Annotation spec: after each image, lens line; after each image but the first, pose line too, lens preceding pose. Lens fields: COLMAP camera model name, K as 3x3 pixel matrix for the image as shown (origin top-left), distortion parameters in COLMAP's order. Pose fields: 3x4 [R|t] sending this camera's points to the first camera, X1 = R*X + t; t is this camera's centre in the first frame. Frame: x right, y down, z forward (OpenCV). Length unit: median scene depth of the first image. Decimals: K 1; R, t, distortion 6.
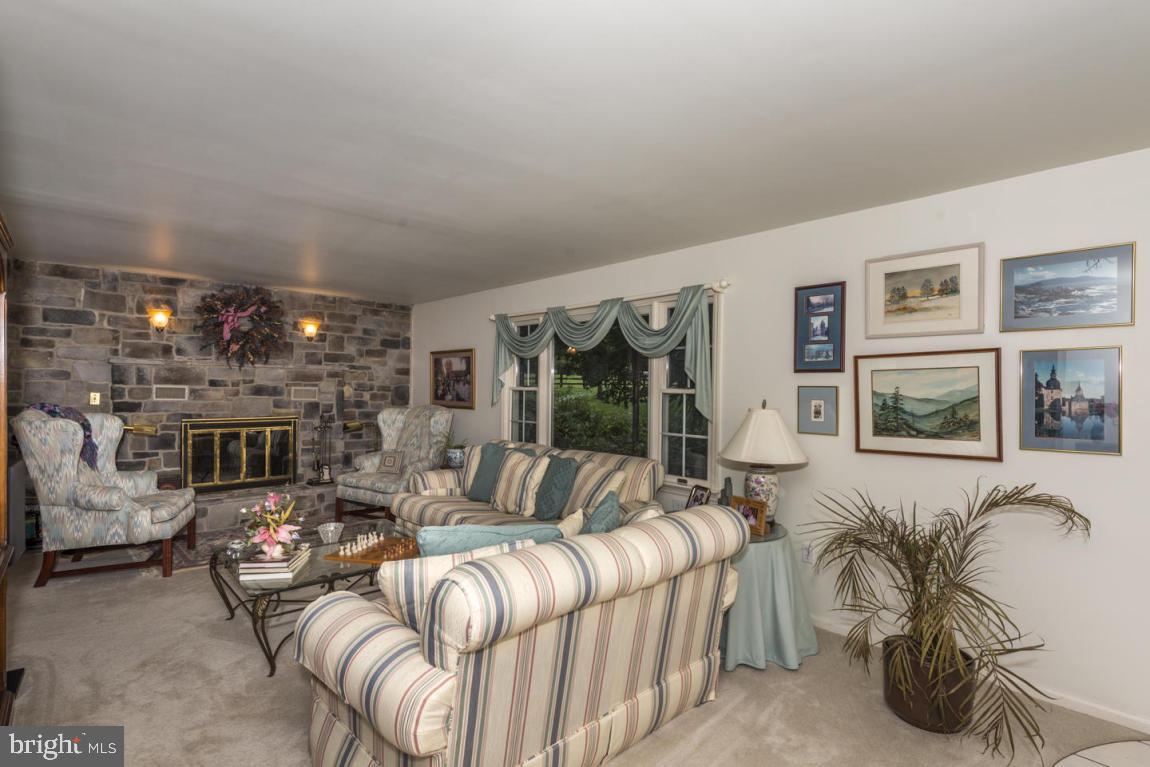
lens RADIAL K [[568.5, 0, 580.9], [0, 568.5, 385.6], [0, 0, 1]] dist [-0.000650, 0.000040]
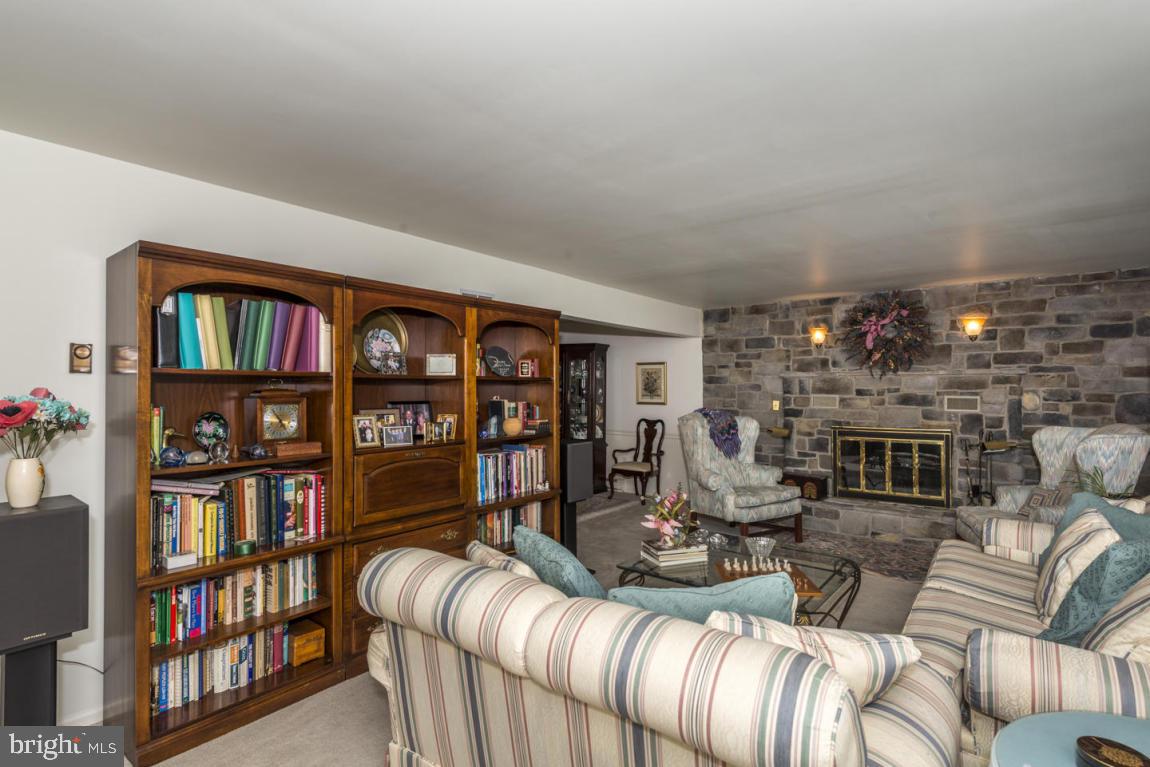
lens RADIAL K [[568.5, 0, 576.8], [0, 568.5, 381.6], [0, 0, 1]] dist [-0.000650, 0.000040]
pose [[0.125572, -0.028007, -0.991689, 0.300558], [0.003700, 0.999608, -0.027762, 0.002722], [0.992078, -0.000183, 0.125627, 0.350105]]
